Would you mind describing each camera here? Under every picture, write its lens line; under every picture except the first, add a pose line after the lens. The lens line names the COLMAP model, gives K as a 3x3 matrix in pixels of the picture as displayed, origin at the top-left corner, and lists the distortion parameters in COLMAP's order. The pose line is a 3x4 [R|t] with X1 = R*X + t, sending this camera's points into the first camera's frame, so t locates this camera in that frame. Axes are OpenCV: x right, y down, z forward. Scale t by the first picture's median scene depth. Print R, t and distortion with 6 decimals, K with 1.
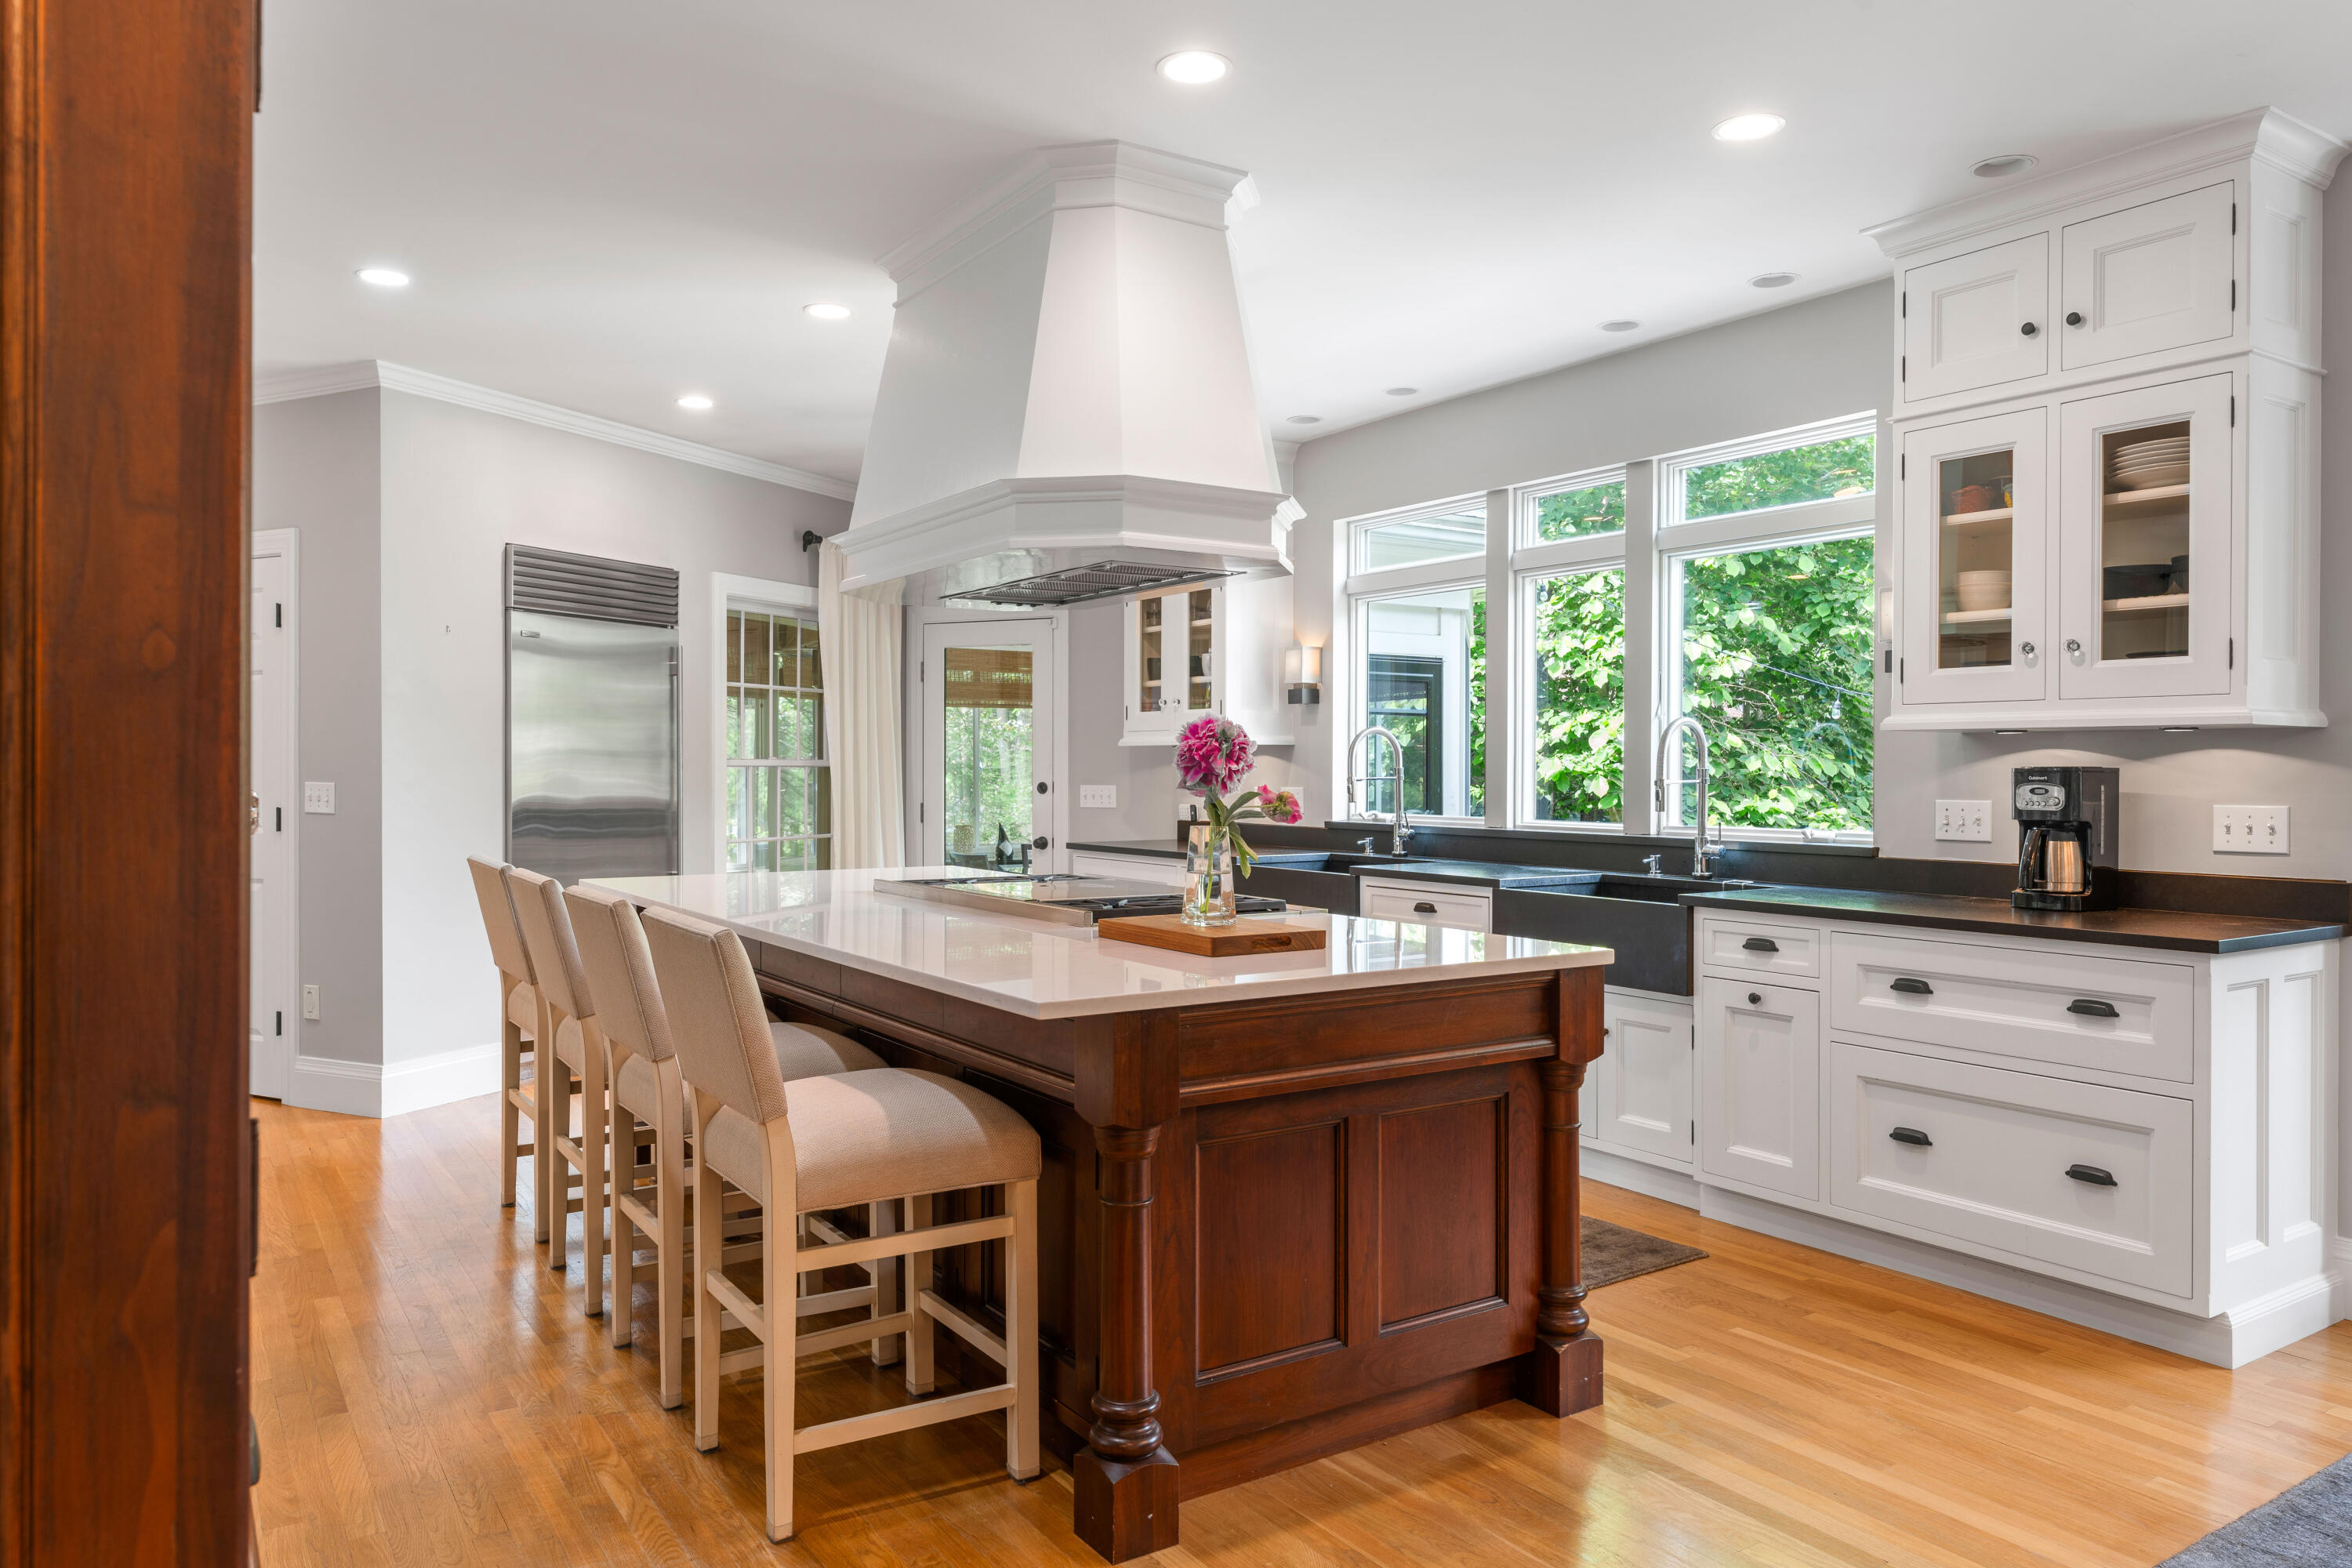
lens RADIAL K [[1564.3, 0, 1163.2], [0, 1564.3, 776.5], [0, 0, 1]] dist [-0.003212, 0.002887]
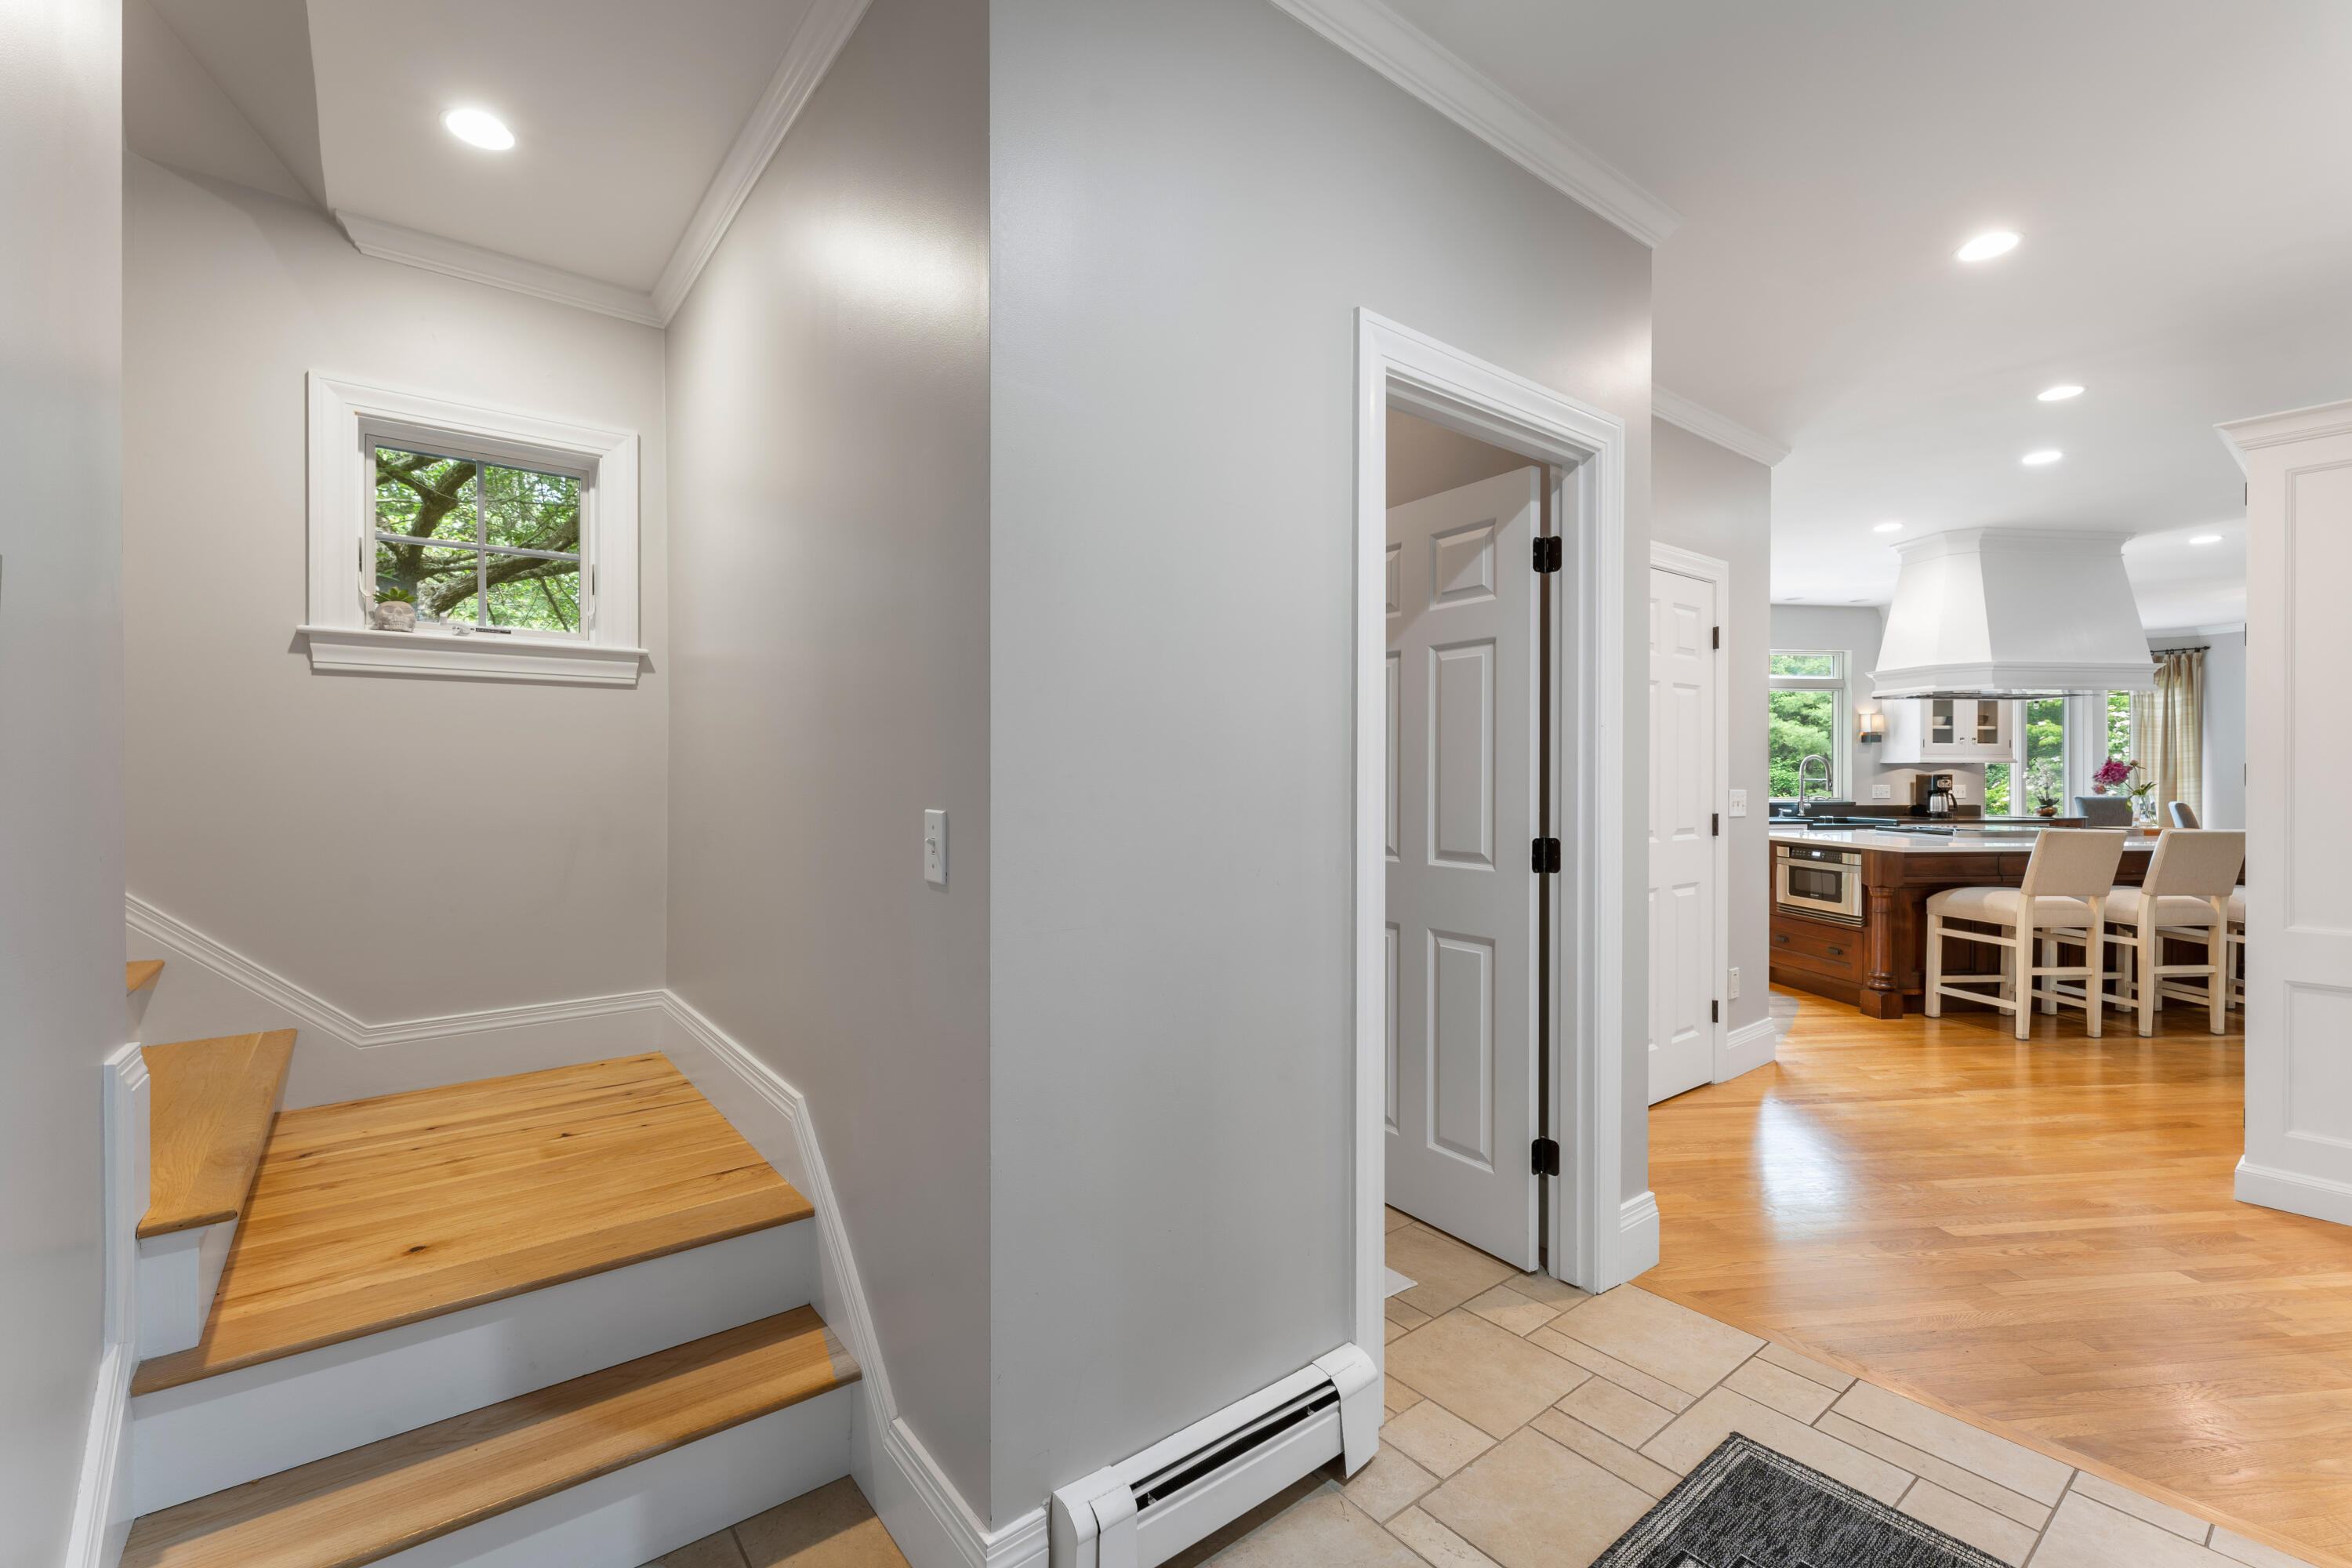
lens RADIAL K [[945.2, 0, 1168.8], [0, 945.2, 772.1], [0, 0, 1]] dist [0.002508, 0.000147]
pose [[0.457197, 0.001963, 0.889363, -1.979879], [0.004157, 0.999982, -0.004344, -0.008482], [-0.889356, 0.005683, 0.457180, 1.554520]]
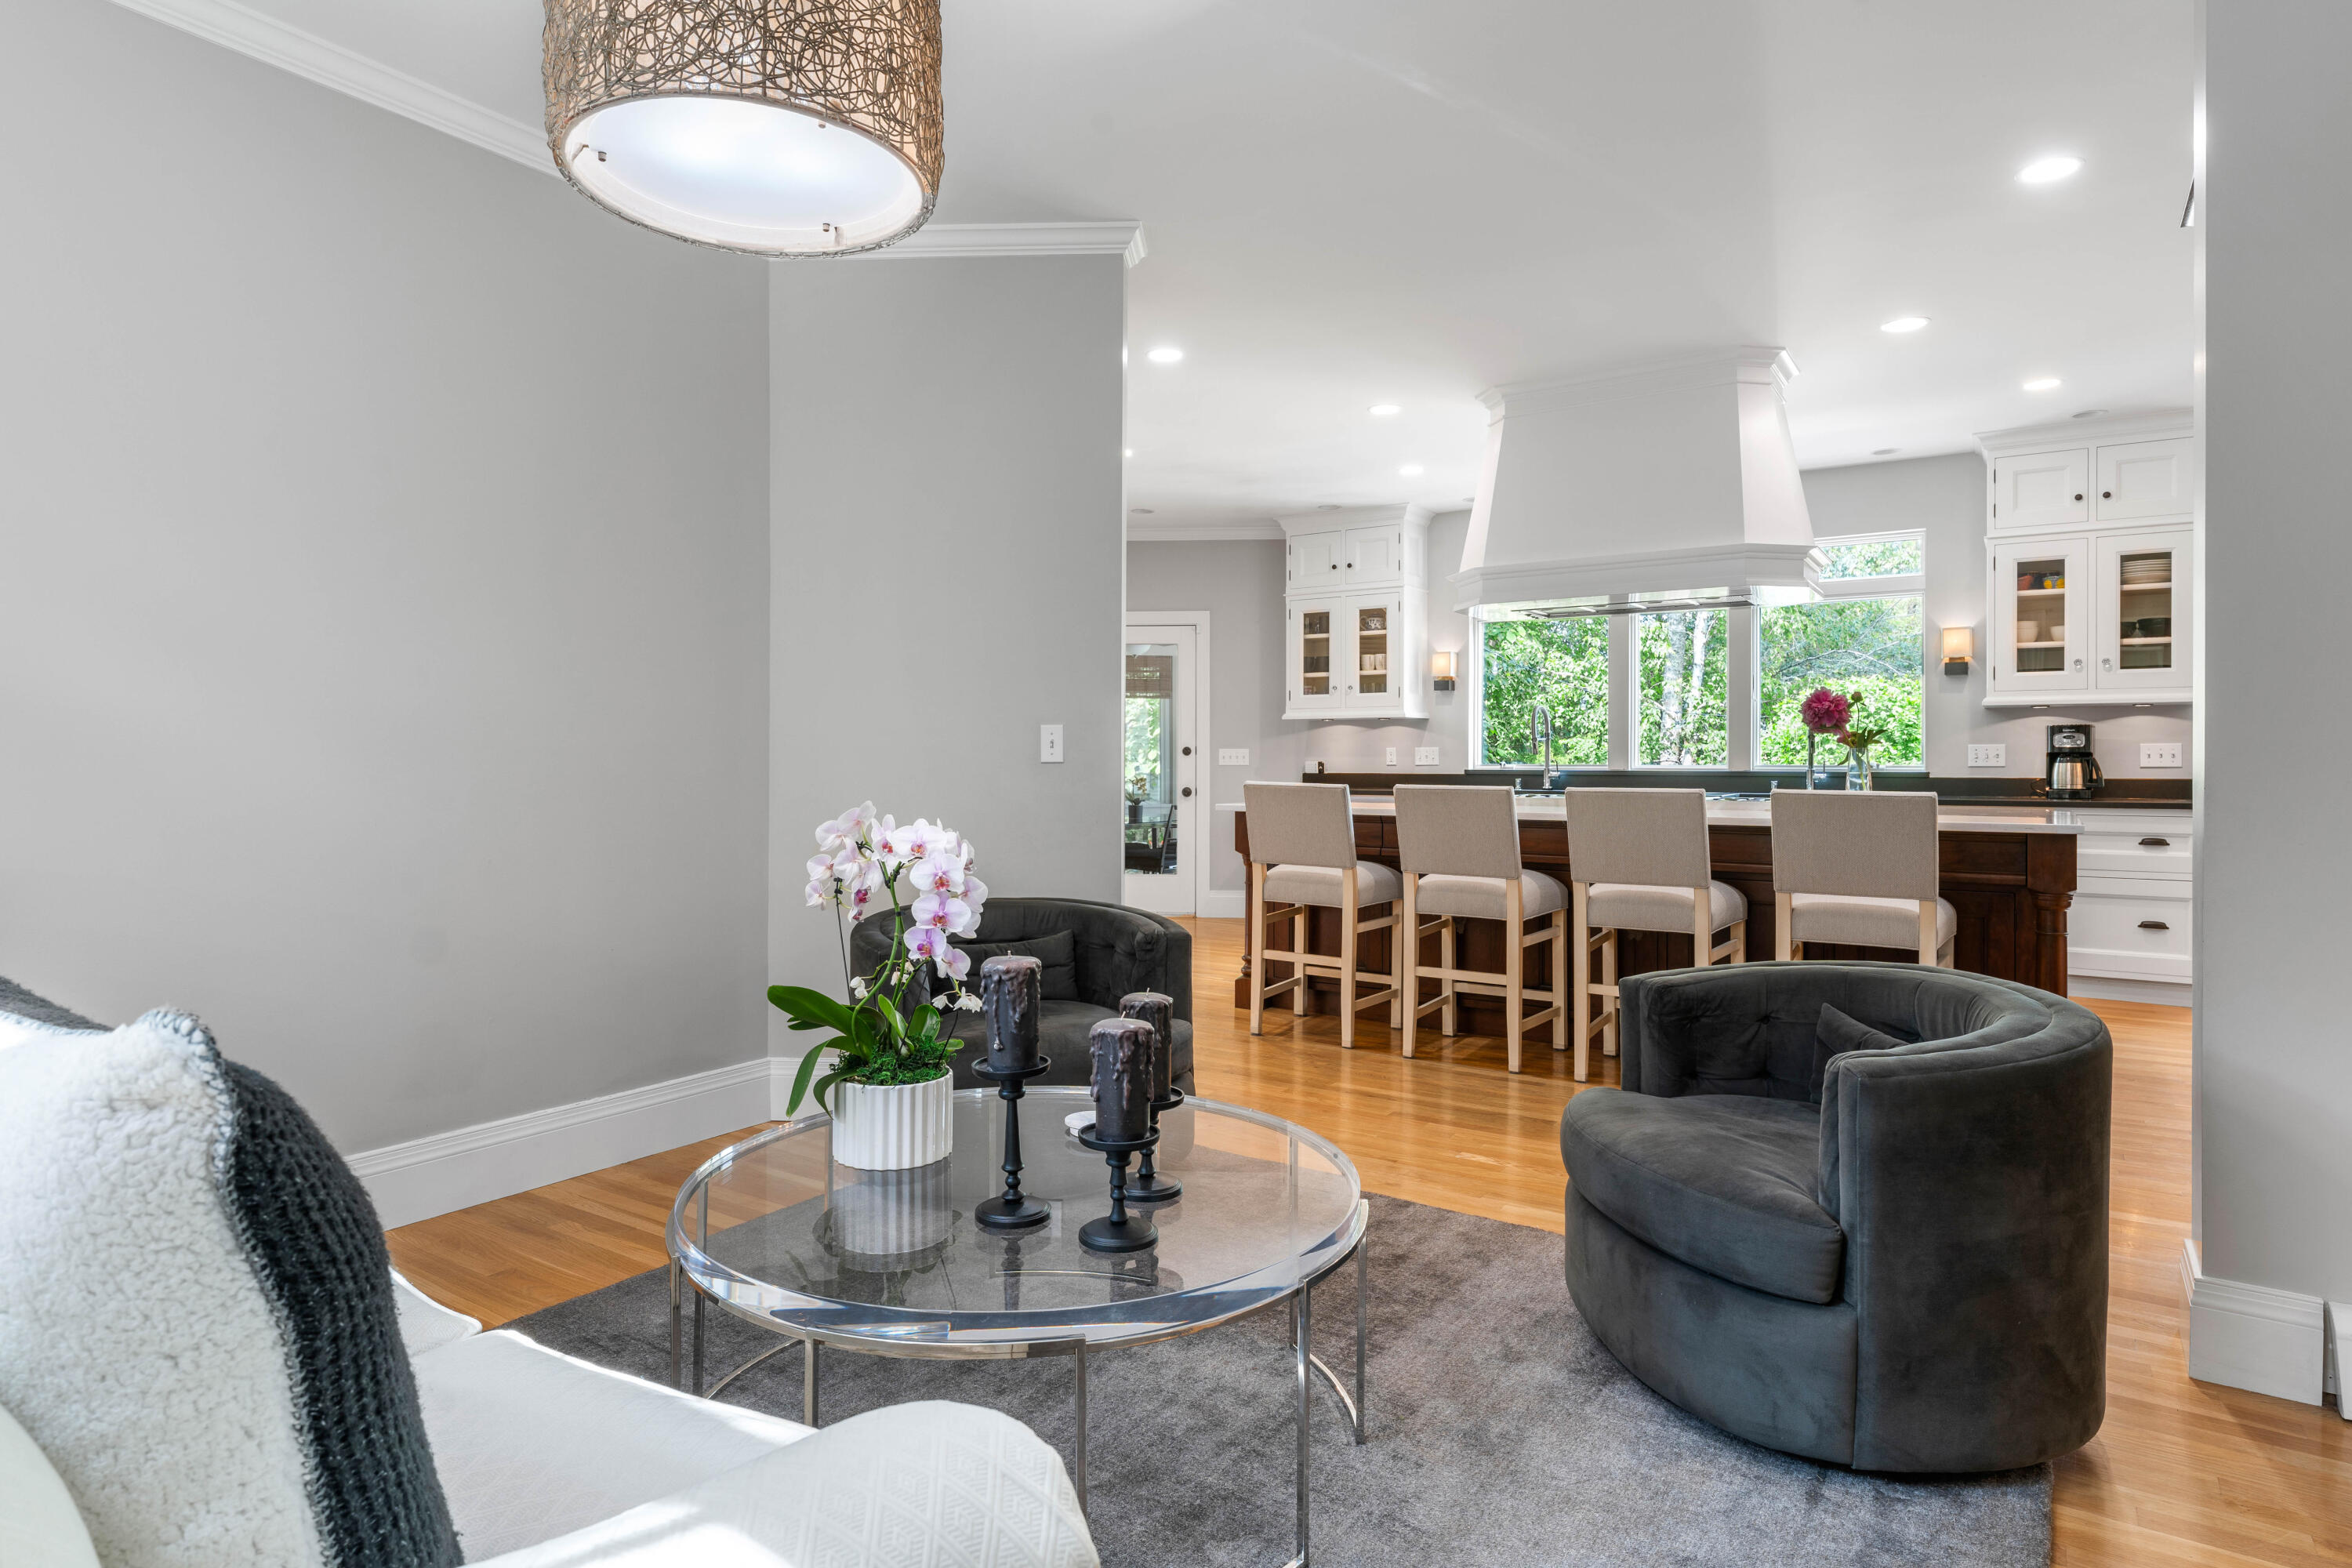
lens RADIAL K [[1301.2, 0, 1144.7], [0, 1301.2, 764.6], [0, 0, 1]] dist [0.000277, -0.001880]
pose [[0.922609, -0.002855, 0.385725, -1.113575], [0.003807, 0.999991, -0.001706, 0.042119], [-0.385717, 0.003043, 0.922612, -0.036867]]
